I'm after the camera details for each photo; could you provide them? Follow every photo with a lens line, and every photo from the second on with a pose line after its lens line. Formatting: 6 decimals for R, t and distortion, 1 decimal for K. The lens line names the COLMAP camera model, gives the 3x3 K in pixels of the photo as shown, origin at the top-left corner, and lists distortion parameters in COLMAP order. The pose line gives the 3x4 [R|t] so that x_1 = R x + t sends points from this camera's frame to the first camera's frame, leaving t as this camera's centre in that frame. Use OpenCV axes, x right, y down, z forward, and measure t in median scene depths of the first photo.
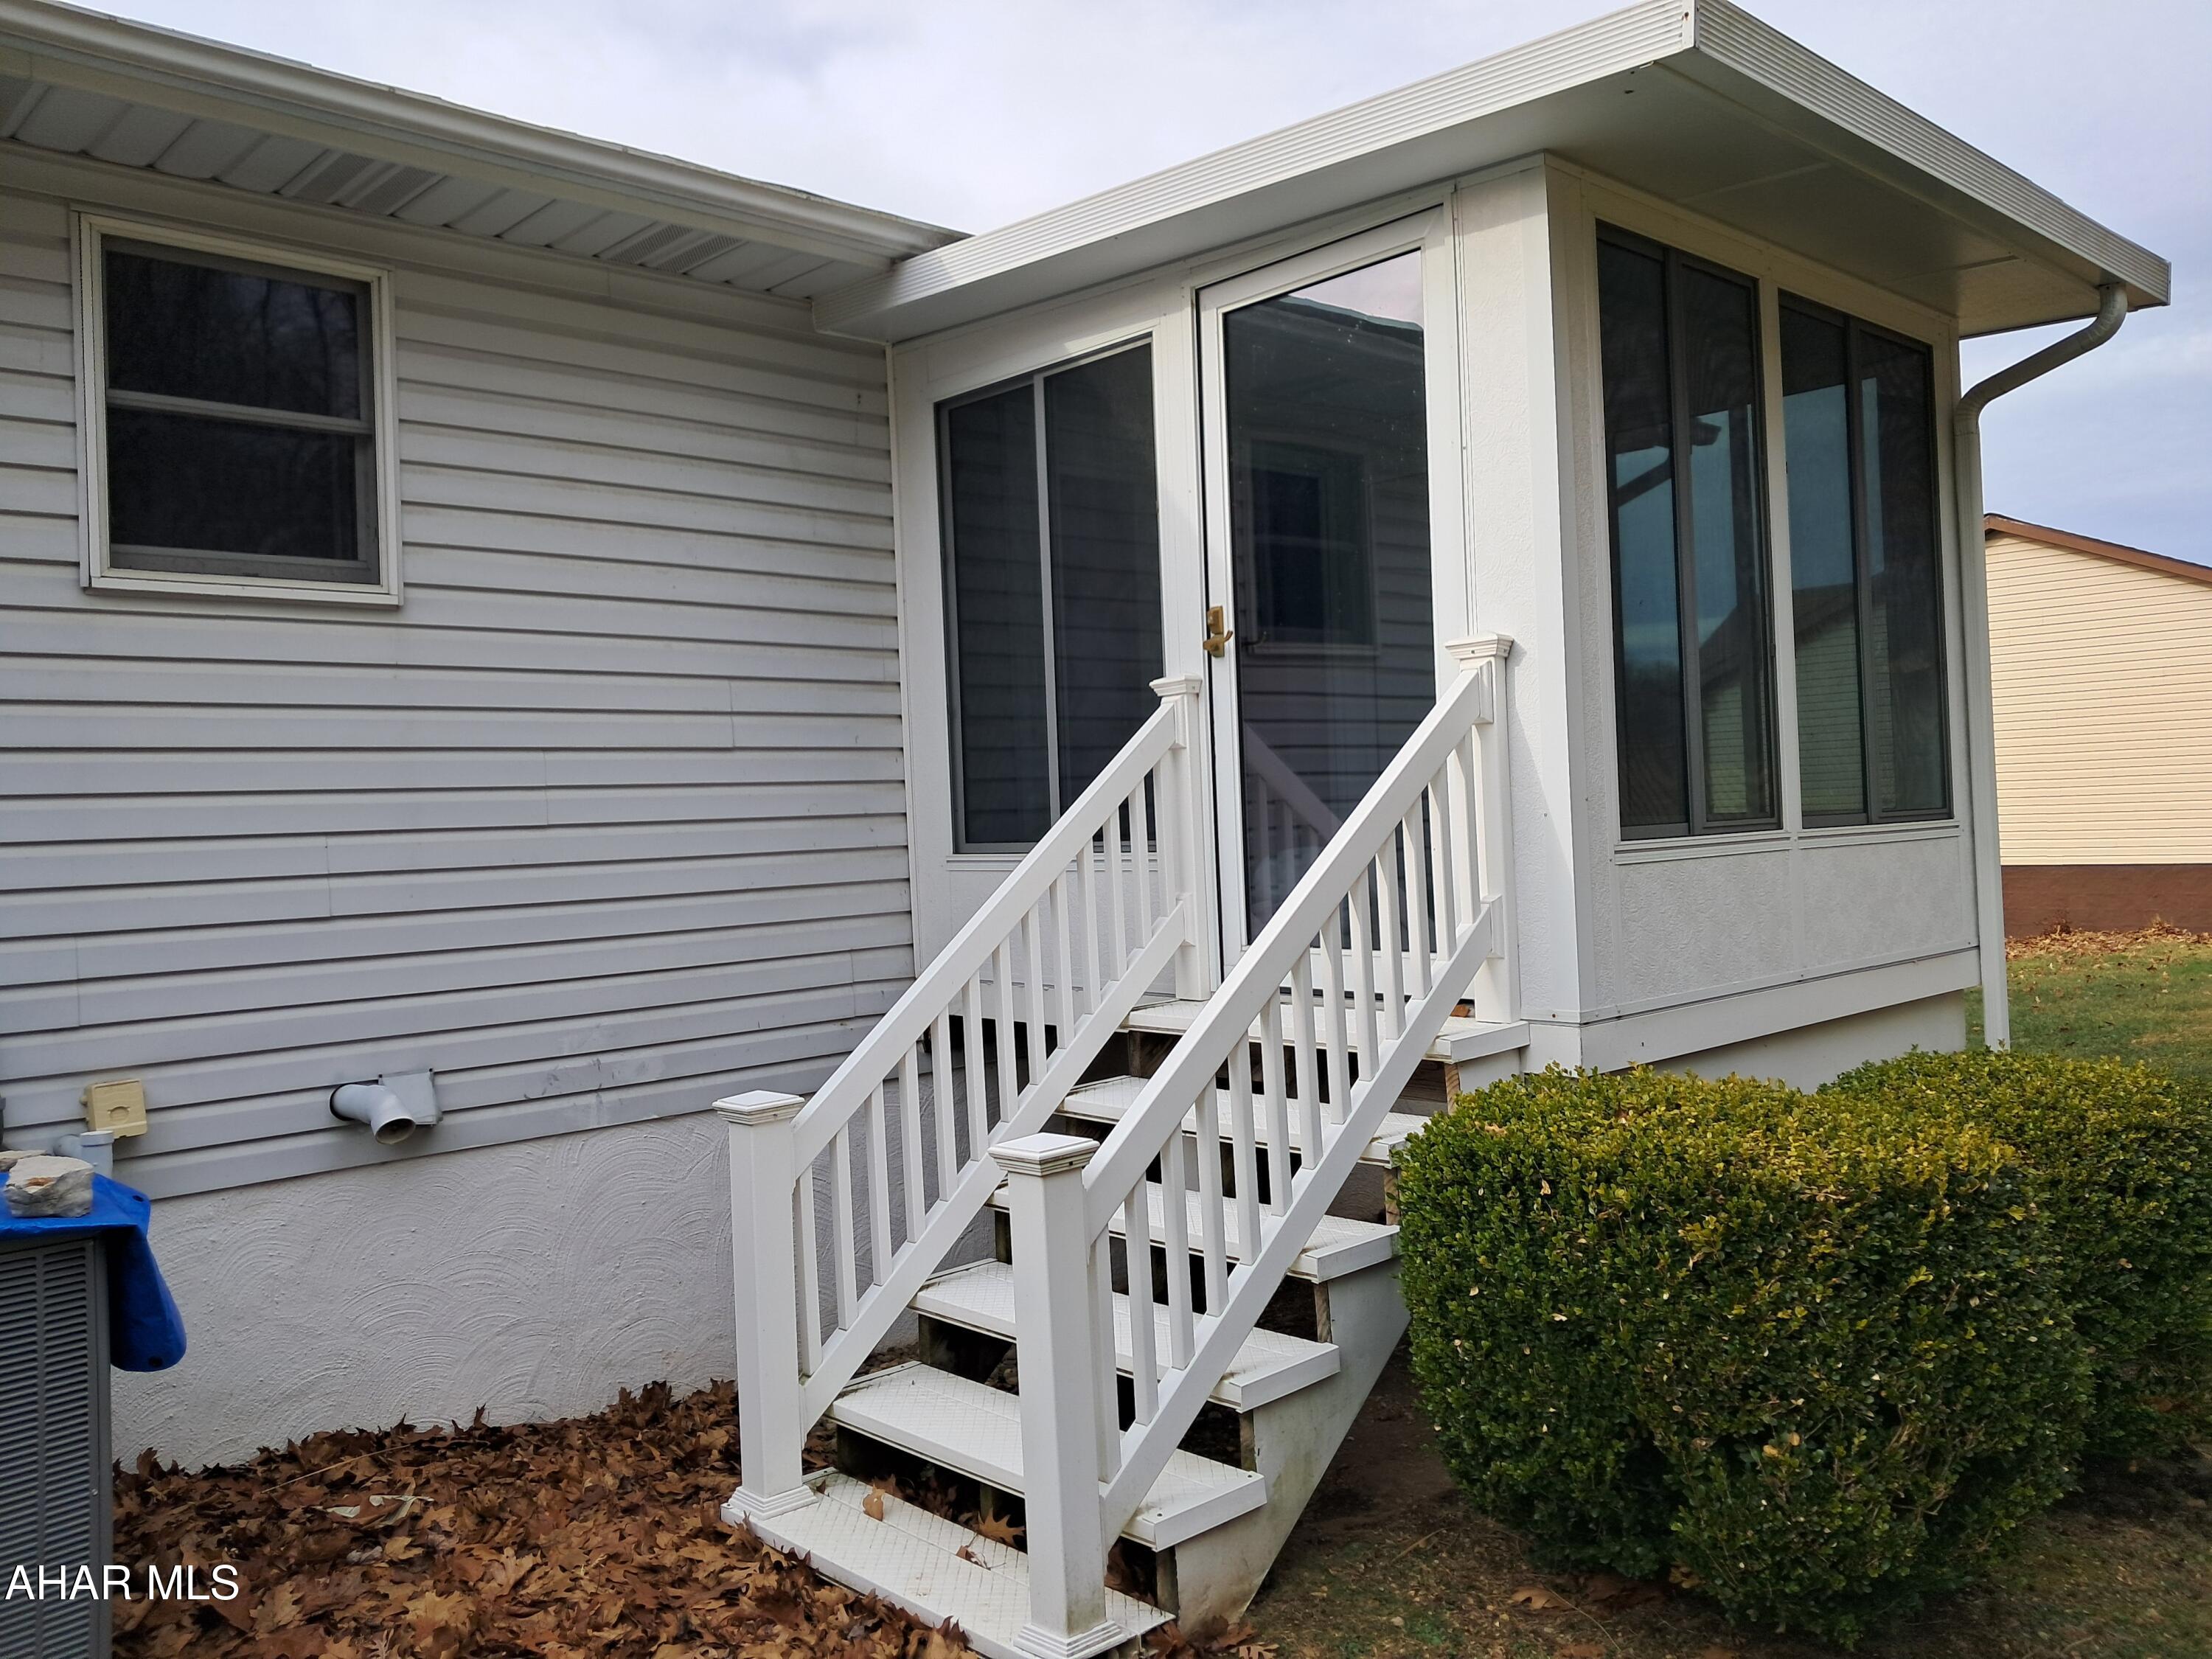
lens RADIAL K [[1736.8, 0, 1070.6], [0, 1736.8, 800.0], [0, 0, 1]] dist [0.001673, -0.001107]
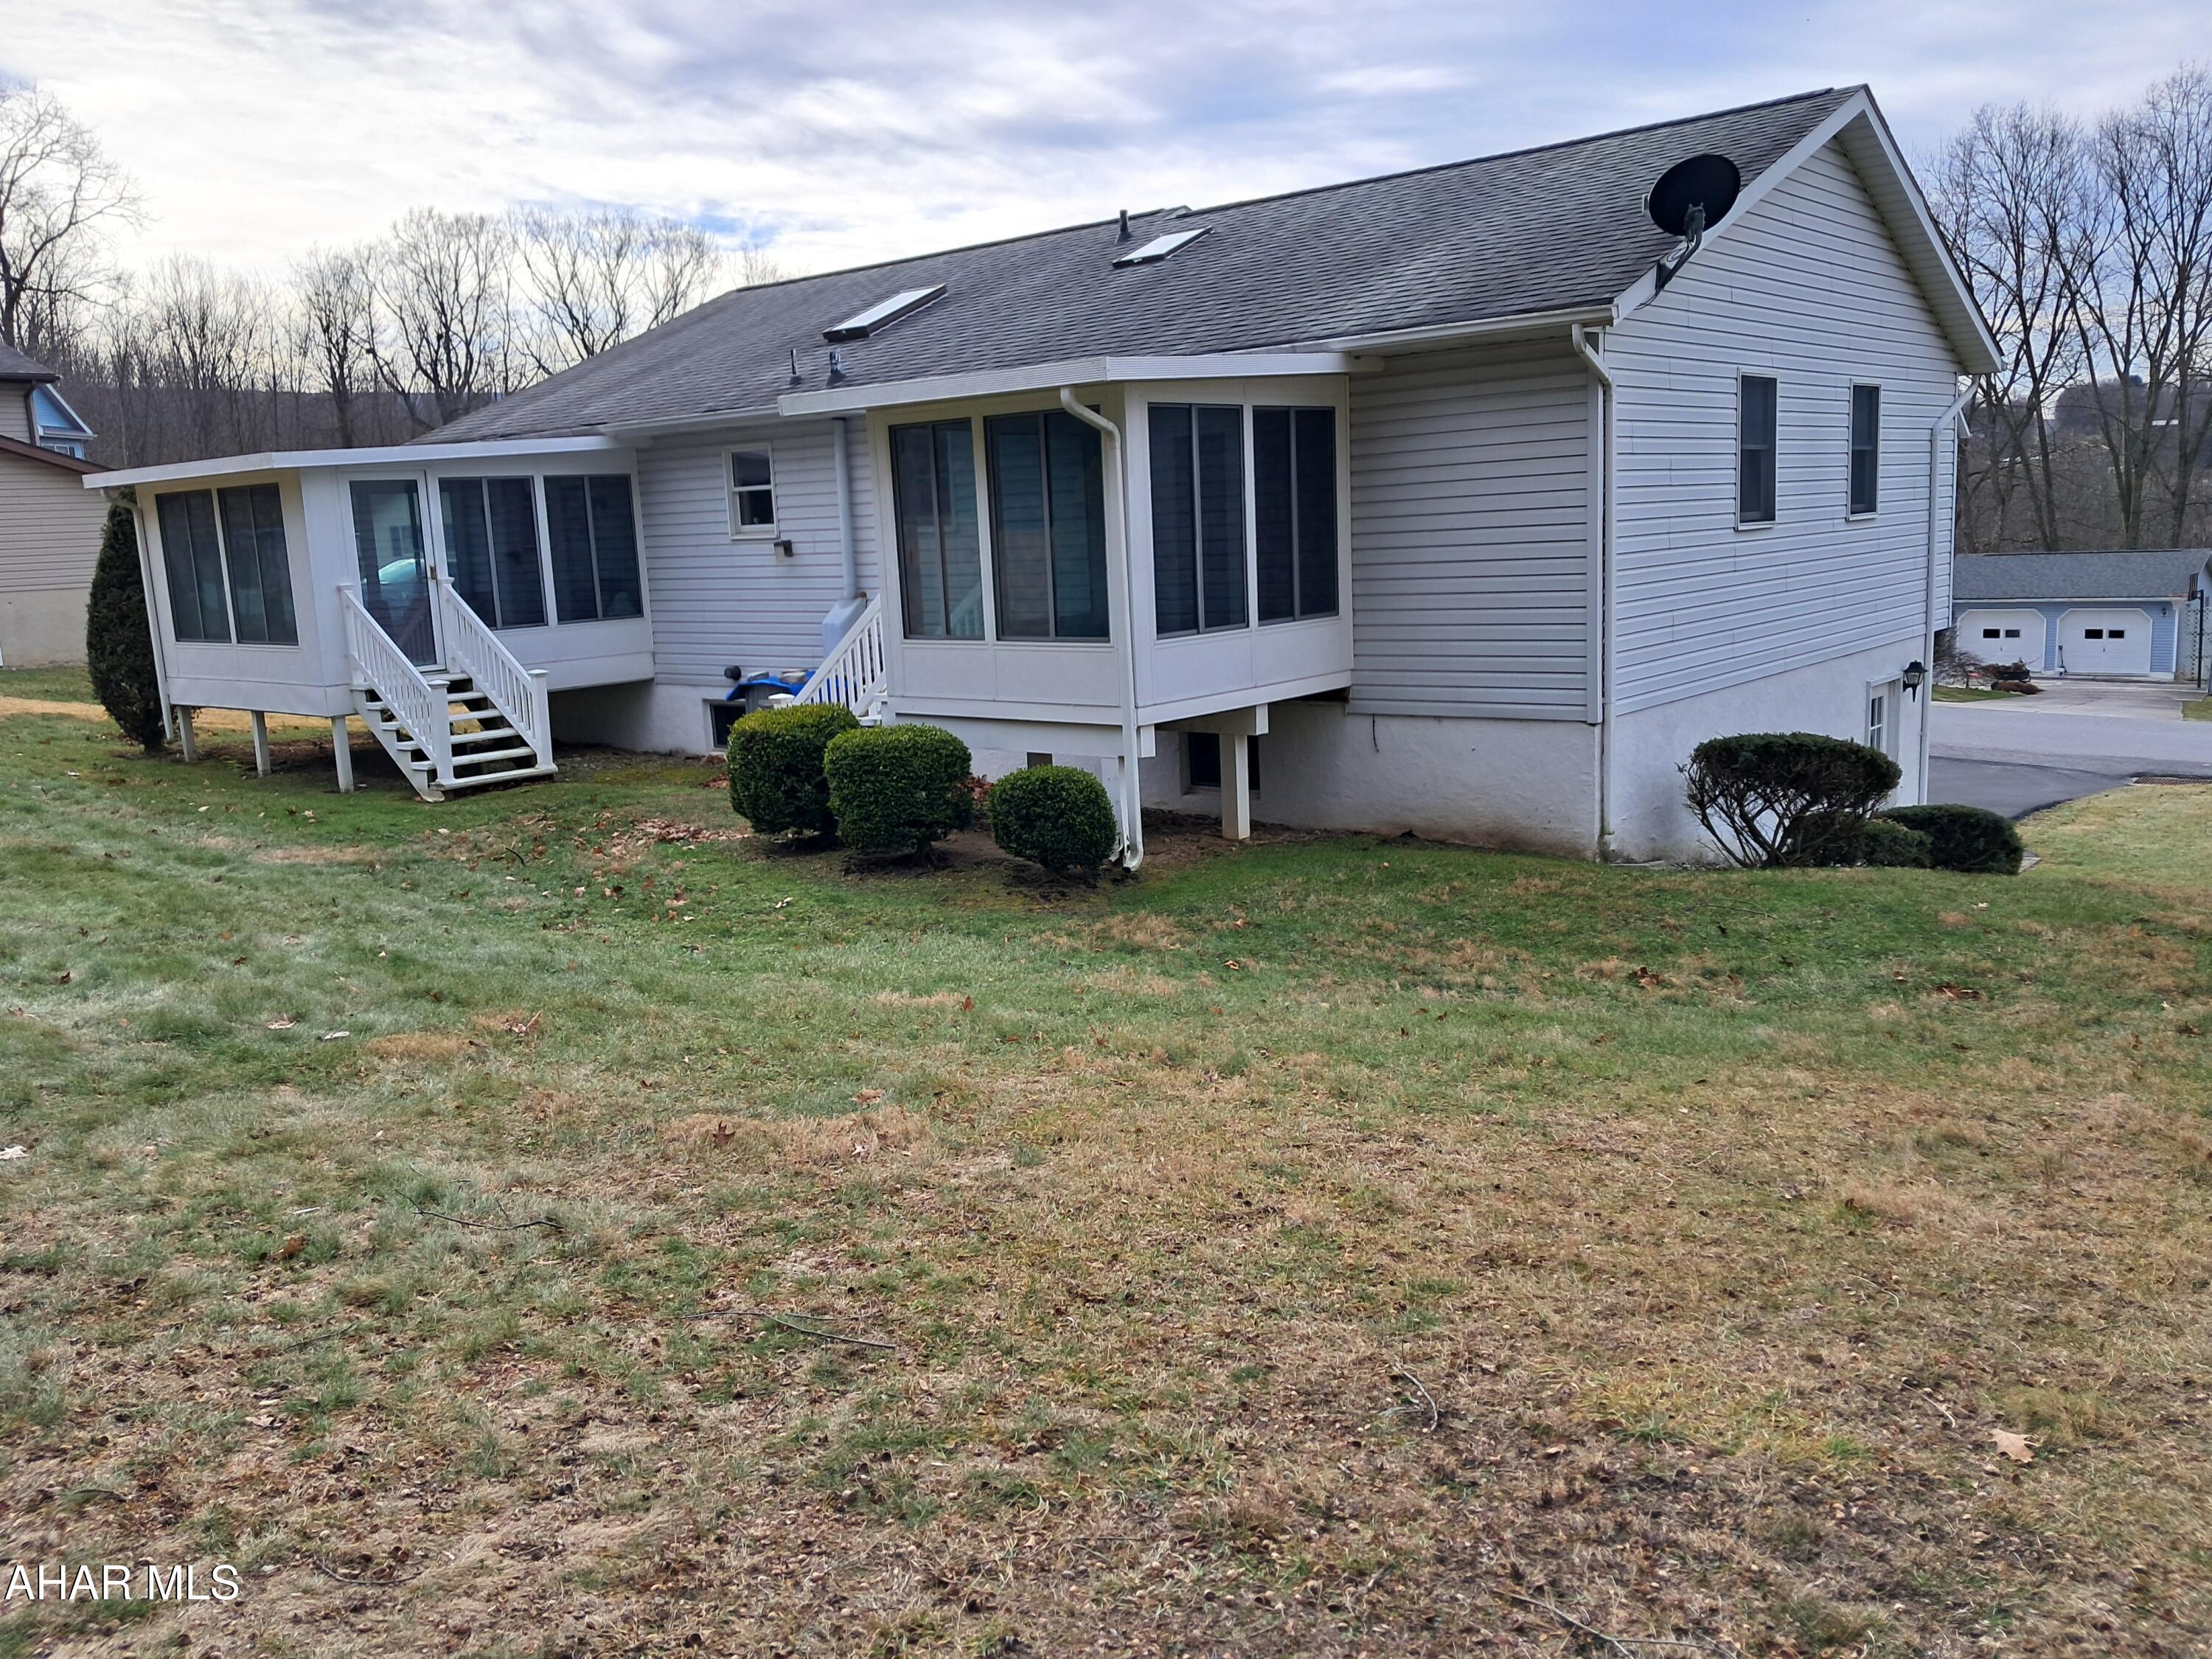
lens RADIAL K [[1736.8, 0, 1070.6], [0, 1736.8, 800.0], [0, 0, 1]] dist [0.001673, -0.001107]
pose [[0.123290, 0.191025, -0.973812, 3.261091], [0.053714, 0.978575, 0.198759, -0.279064], [0.990916, -0.076812, 0.110388, 0.913702]]
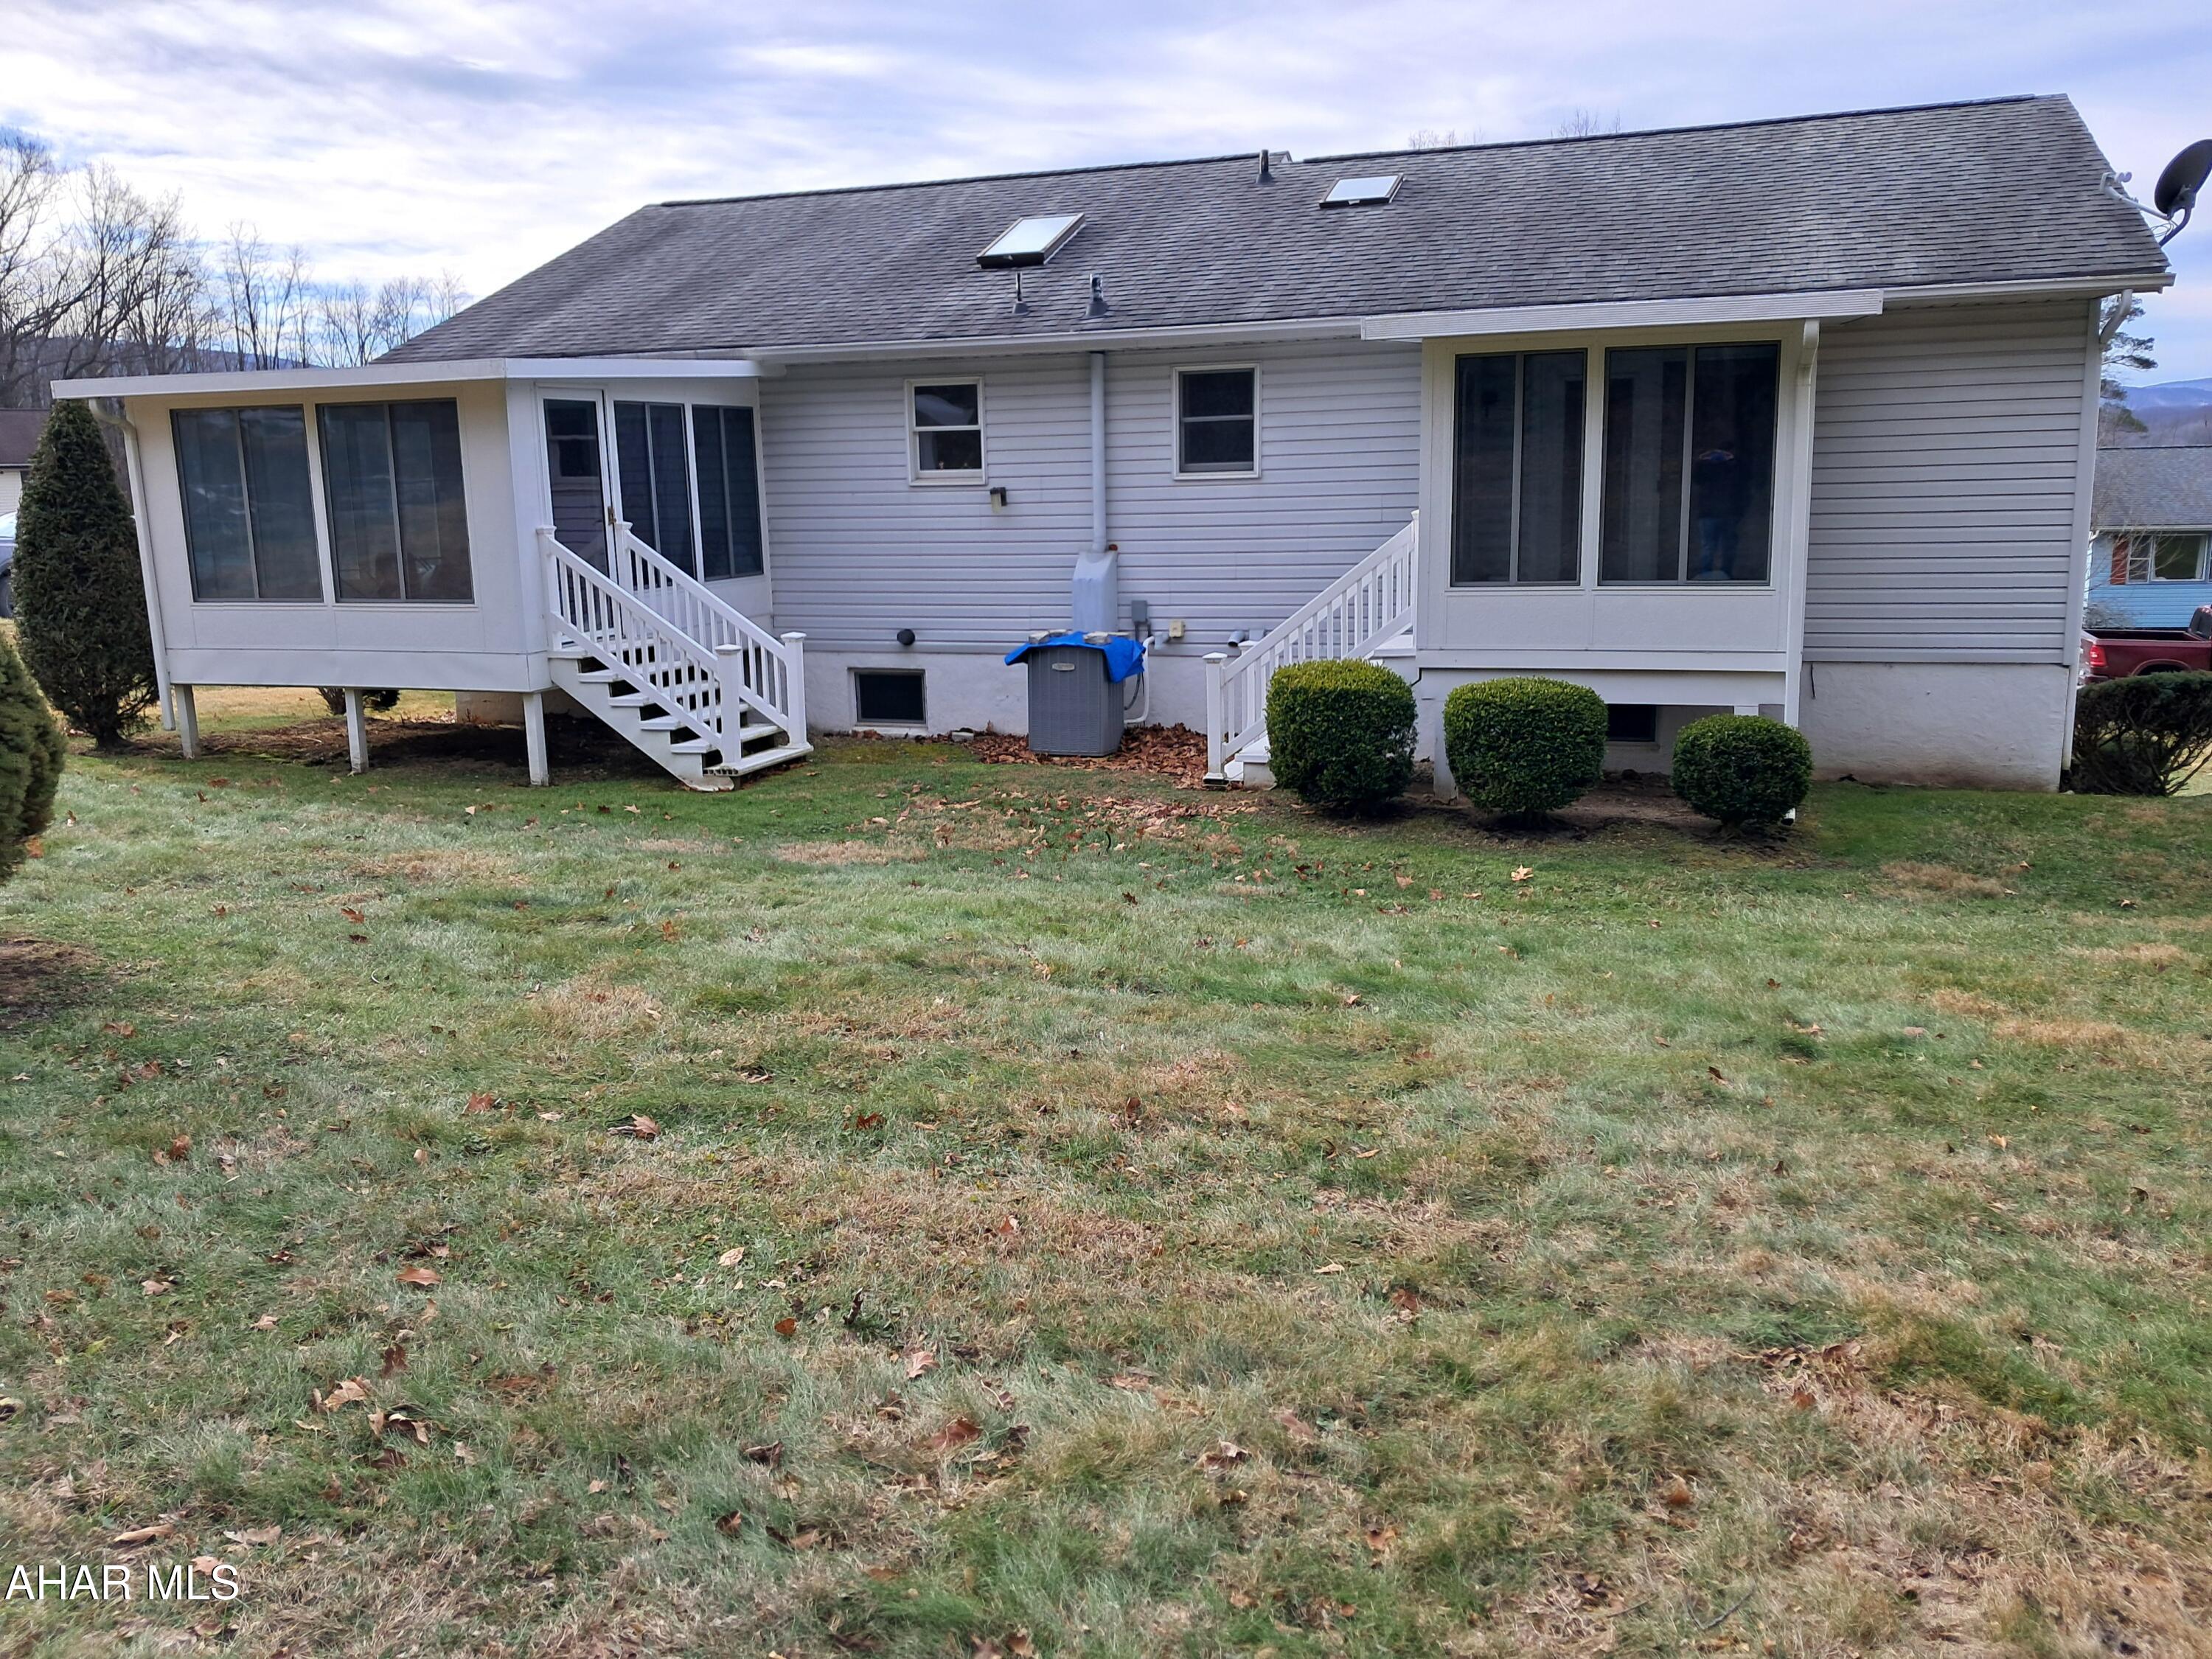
lens RADIAL K [[1736.8, 0, 1070.6], [0, 1736.8, 800.0], [0, 0, 1]] dist [0.001673, -0.001107]
pose [[0.475787, 0.186192, -0.859628, 2.433353], [0.016304, 0.975303, 0.220271, -0.260752], [0.879410, -0.118817, 0.461000, -0.857942]]
